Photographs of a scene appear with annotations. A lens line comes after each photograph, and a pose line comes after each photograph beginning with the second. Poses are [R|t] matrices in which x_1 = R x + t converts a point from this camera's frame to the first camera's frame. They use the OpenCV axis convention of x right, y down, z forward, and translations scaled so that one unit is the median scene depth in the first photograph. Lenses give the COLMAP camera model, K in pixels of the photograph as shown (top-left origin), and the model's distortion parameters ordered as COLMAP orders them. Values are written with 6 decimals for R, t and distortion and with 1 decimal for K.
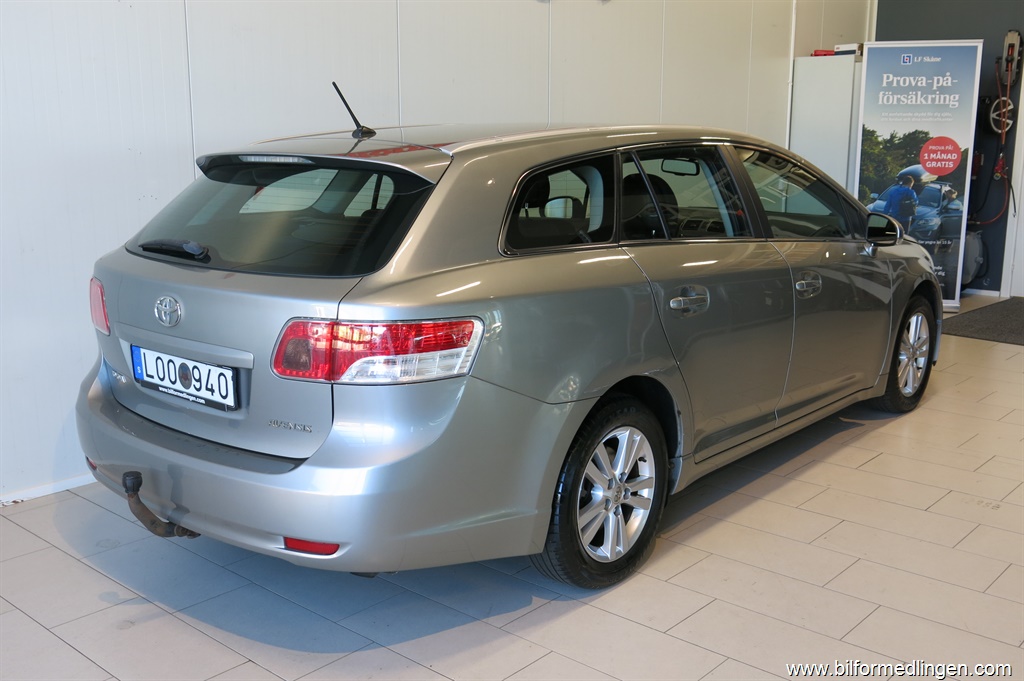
lens RADIAL K [[1016.0, 0, 516.0], [0, 1016.0, 372.8], [0, 0, 1]] dist [-0.002789, 0.001373]
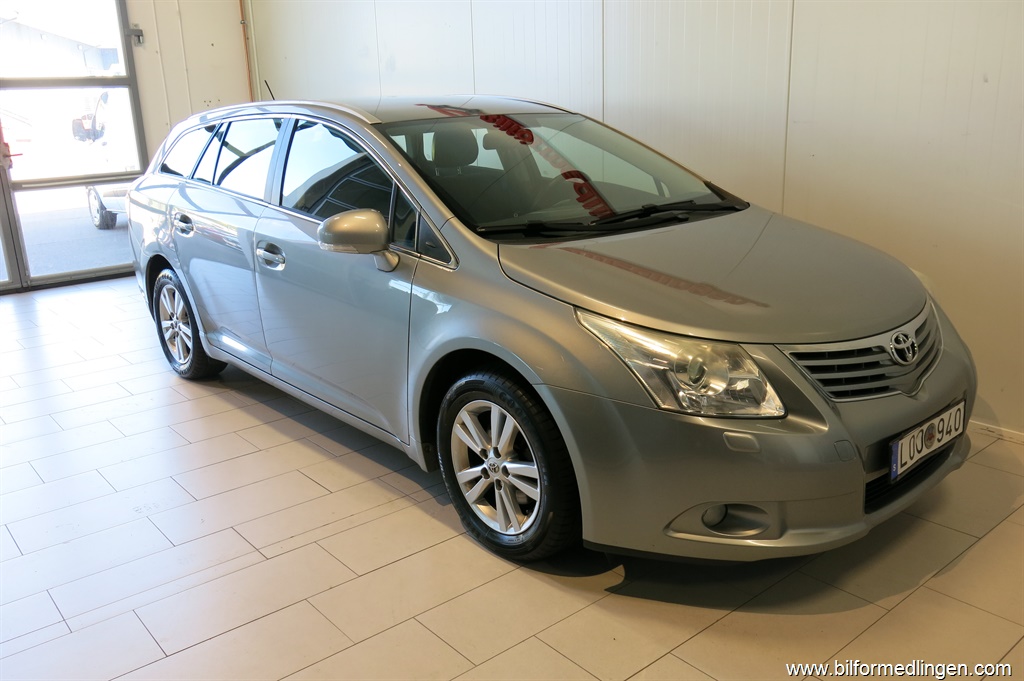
lens RADIAL K [[837.0, 0, 512.0], [0, 837.0, 340.5], [0, 0, 1]] dist [-0.000548, 0.000432]
pose [[-0.145661, 0.273952, -0.950649, 1.344485], [-0.195895, 0.933886, 0.299137, -0.386504], [0.969746, 0.229800, -0.082365, 1.630865]]
